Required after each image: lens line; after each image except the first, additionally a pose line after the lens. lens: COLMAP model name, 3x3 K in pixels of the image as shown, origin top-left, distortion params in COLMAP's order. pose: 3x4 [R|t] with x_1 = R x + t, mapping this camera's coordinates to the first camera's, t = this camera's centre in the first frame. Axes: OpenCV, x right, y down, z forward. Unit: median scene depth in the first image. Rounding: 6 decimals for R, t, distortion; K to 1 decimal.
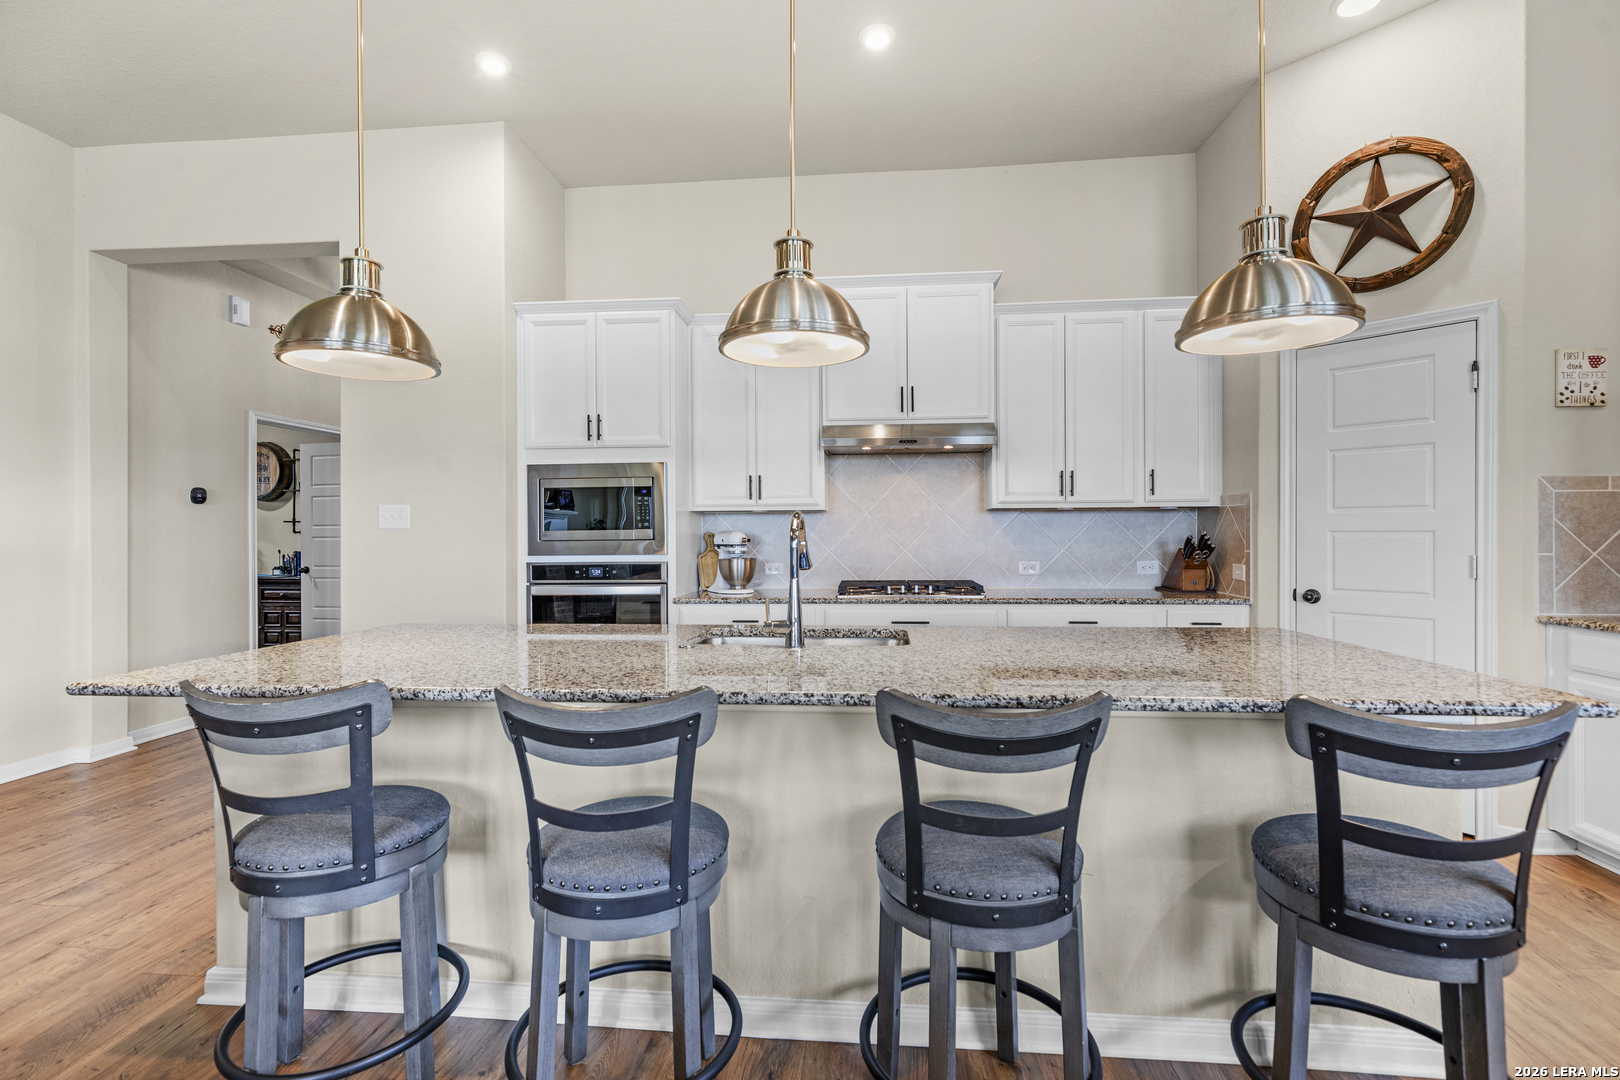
lens RADIAL K [[732.9, 0, 809.6], [0, 732.9, 533.0], [0, 0, 1]] dist [0.000211, -0.000174]
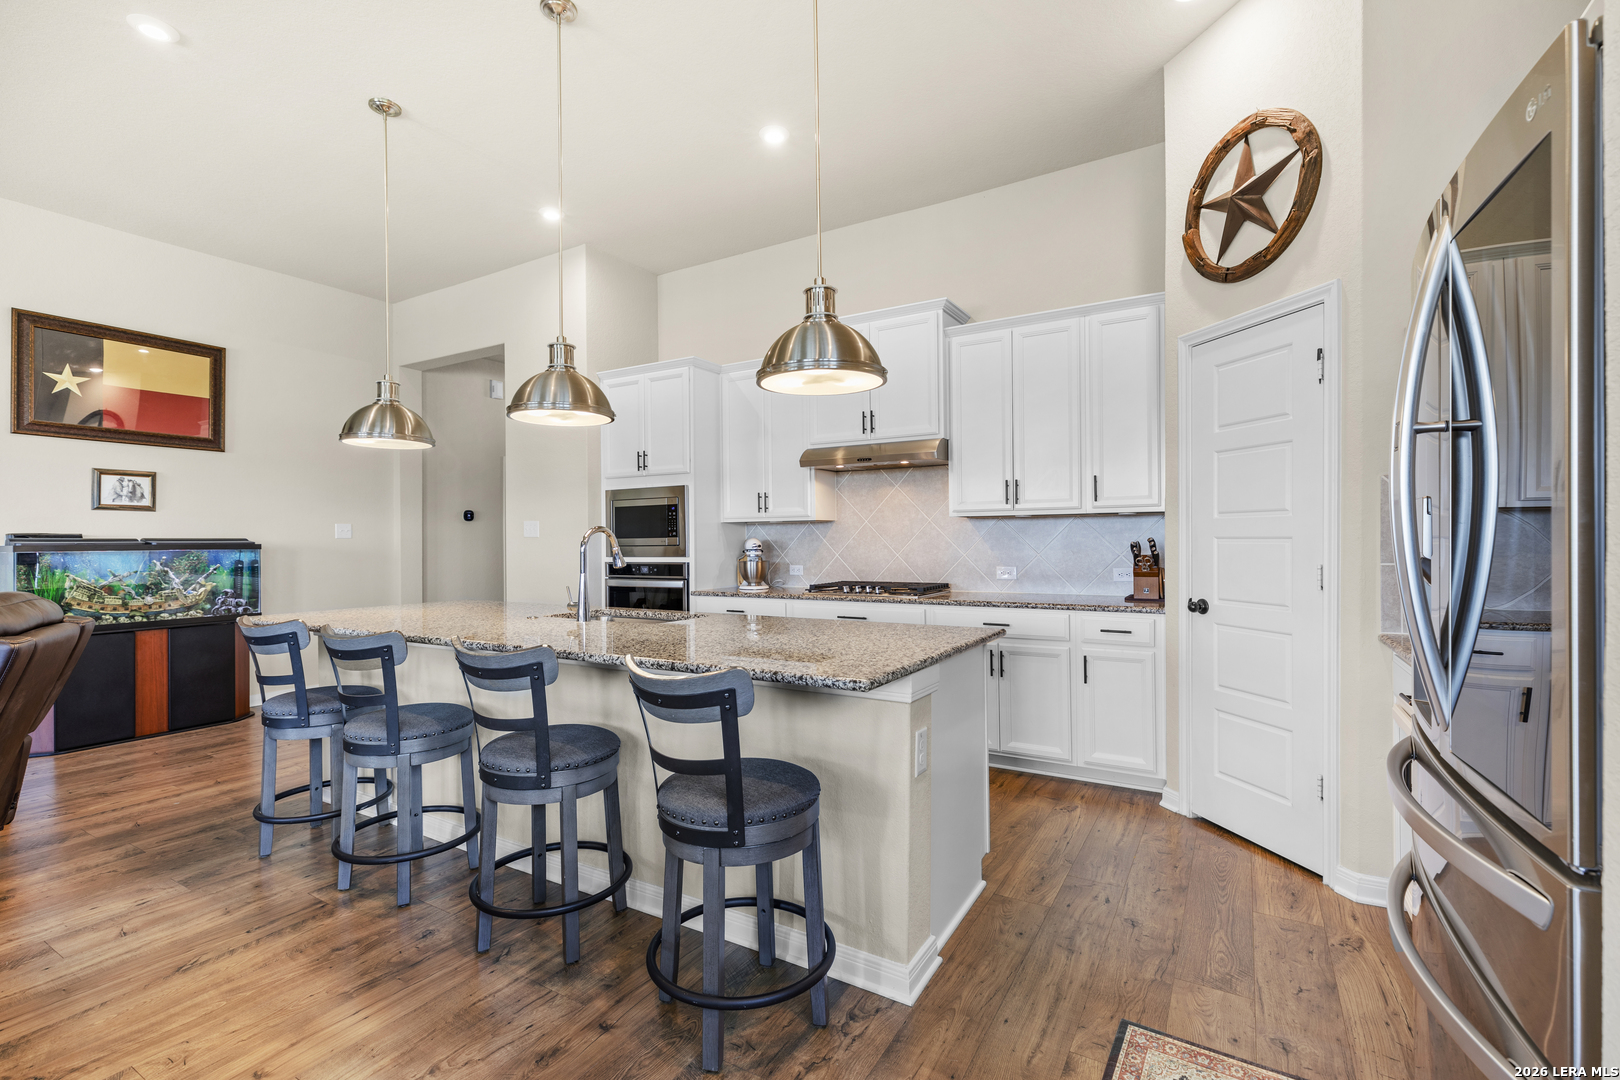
lens RADIAL K [[721.4, 0, 806.1], [0, 721.4, 533.4], [0, 0, 1]] dist [-0.000883, -0.000229]
pose [[0.902947, -0.006002, -0.429709, 0.529083], [0.003659, 0.999974, -0.006279, -0.003458], [0.429735, 0.004097, 0.902946, -0.050442]]
